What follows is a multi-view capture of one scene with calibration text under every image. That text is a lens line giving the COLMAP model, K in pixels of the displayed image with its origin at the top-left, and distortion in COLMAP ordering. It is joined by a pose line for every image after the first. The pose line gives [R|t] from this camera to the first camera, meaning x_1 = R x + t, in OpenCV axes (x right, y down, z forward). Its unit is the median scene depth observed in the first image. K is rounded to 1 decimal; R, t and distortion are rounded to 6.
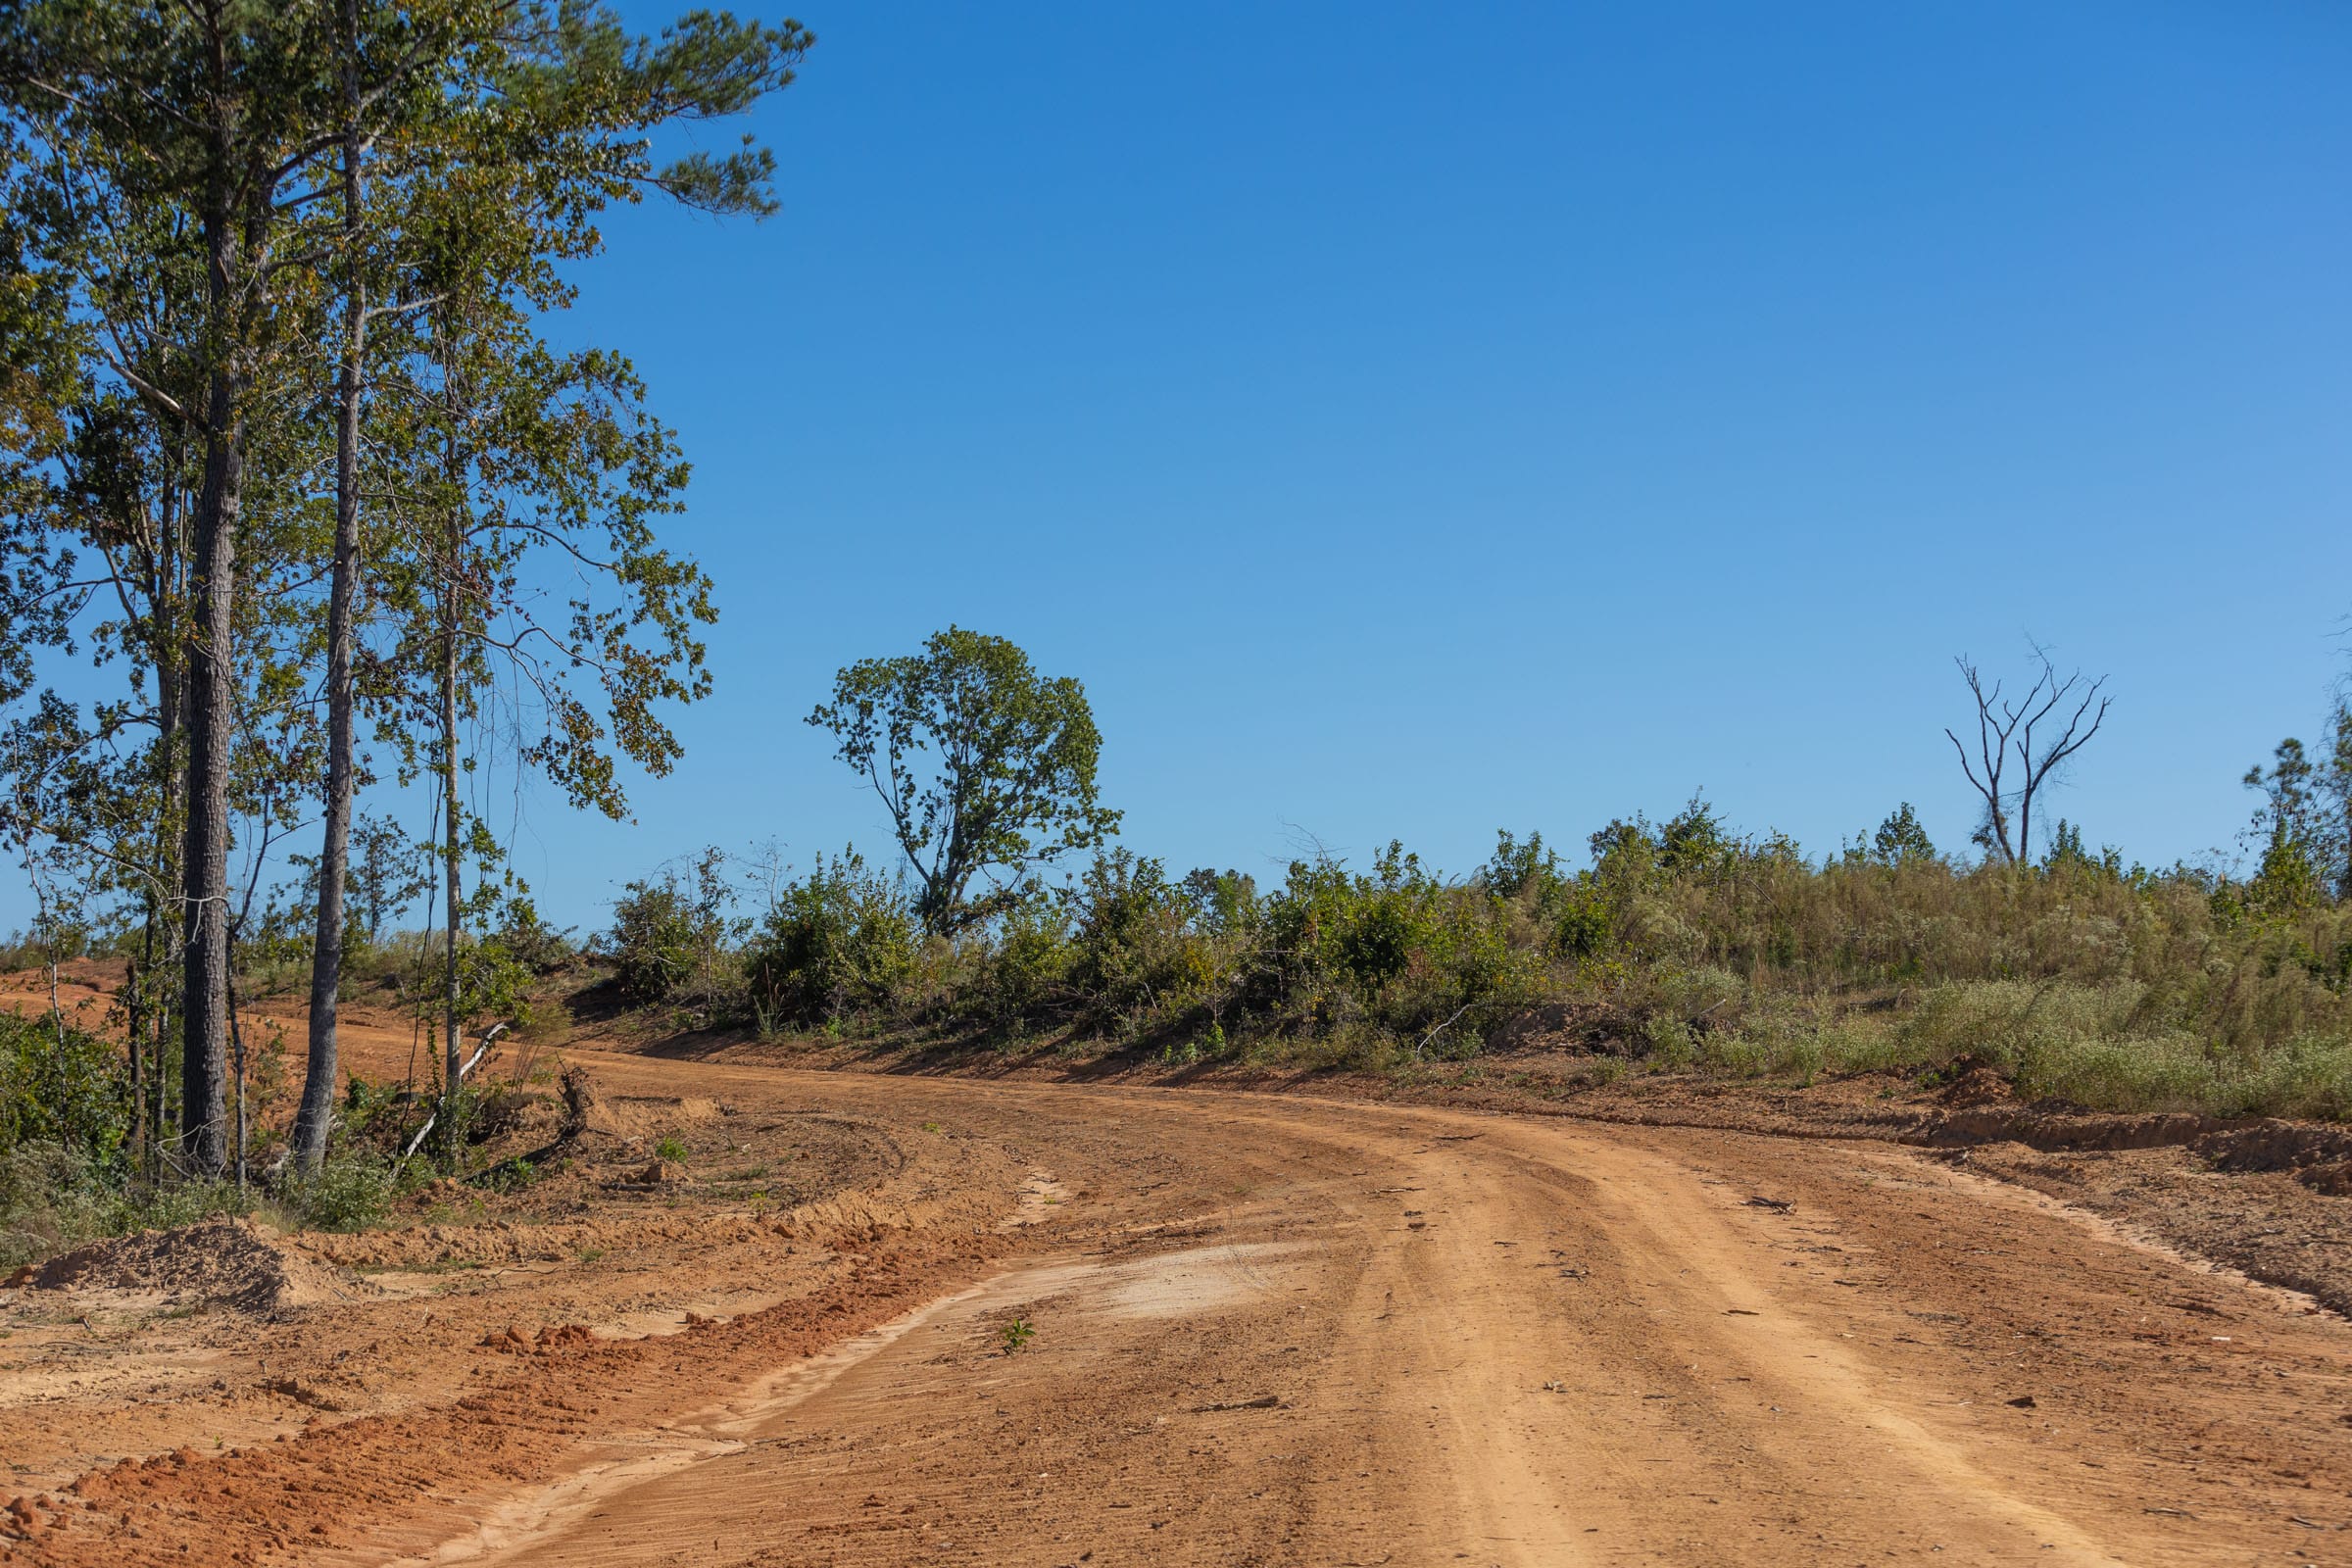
lens RADIAL K [[10532.4, 0, 1176.0], [0, 10532.4, 784.0], [0, 0, 1]] dist [2.792932, -119.984874]
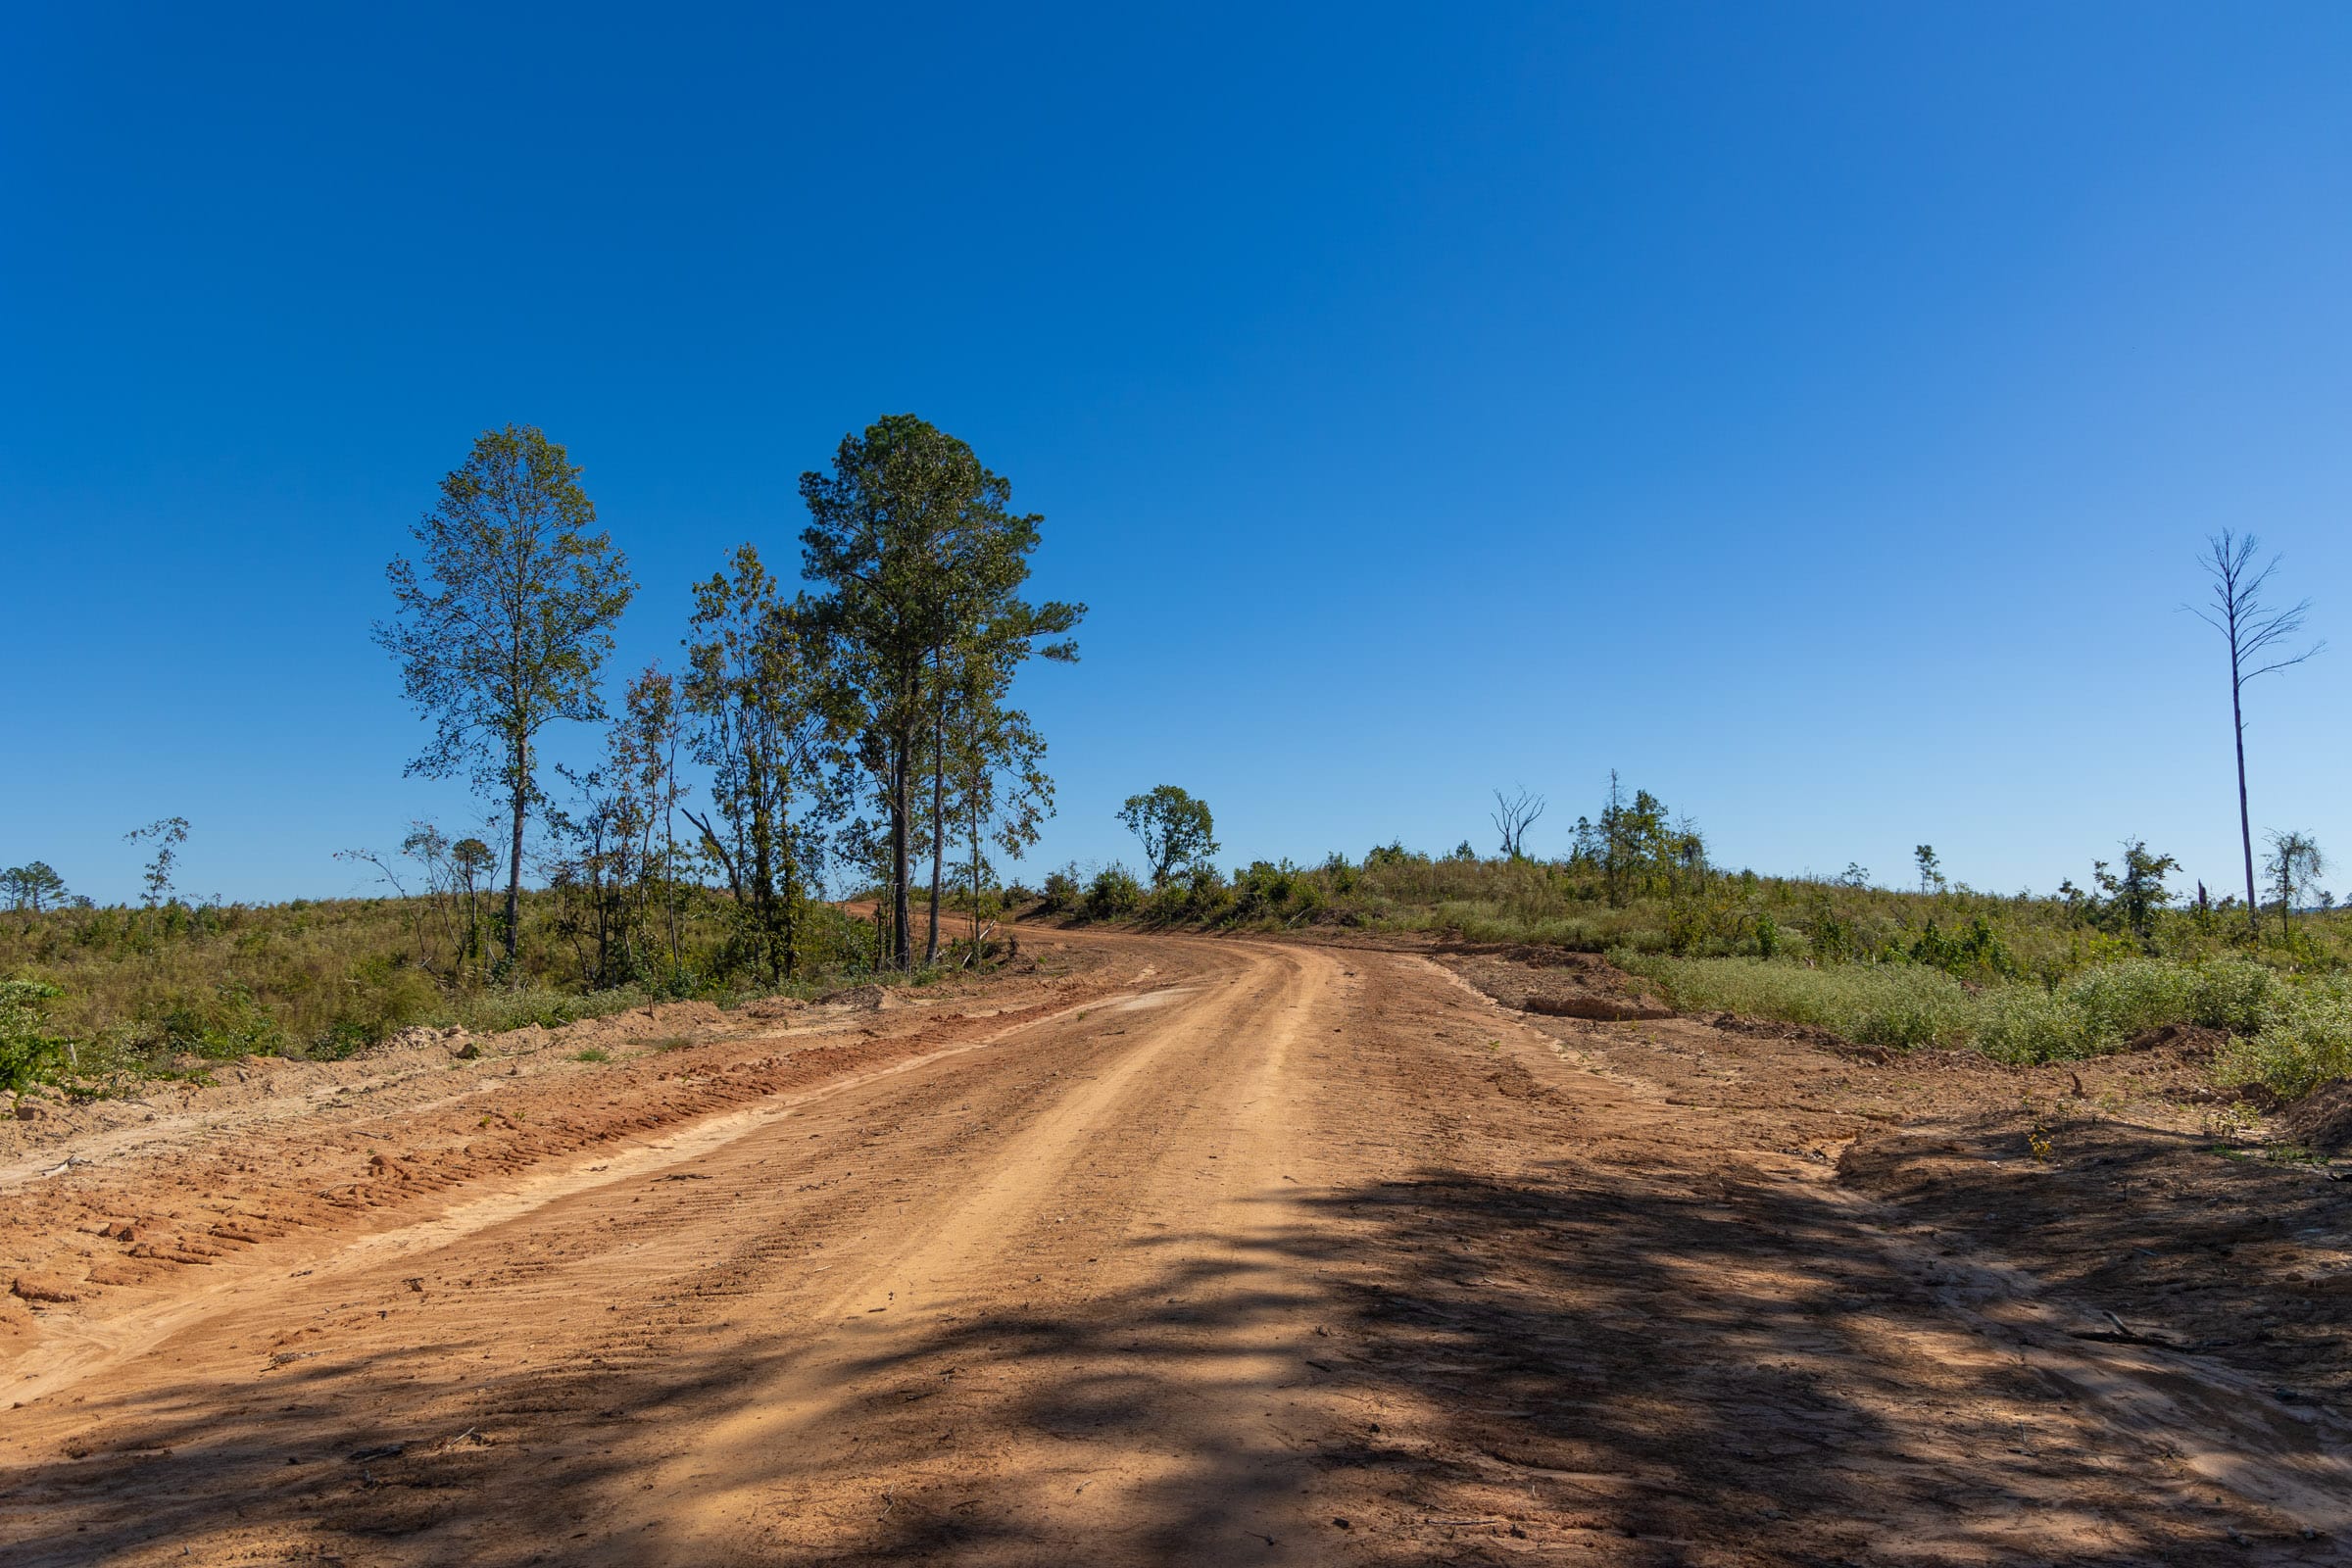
lens RADIAL K [[10532.4, 0, 1176.0], [0, 10532.4, 784.0], [0, 0, 1]] dist [2.792932, -119.984874]
pose [[0.985258, -0.013615, -0.170532, 0.521424], [0.018089, 0.999531, 0.024712, -0.093860], [0.170115, -0.027433, 0.985042, -2.066271]]
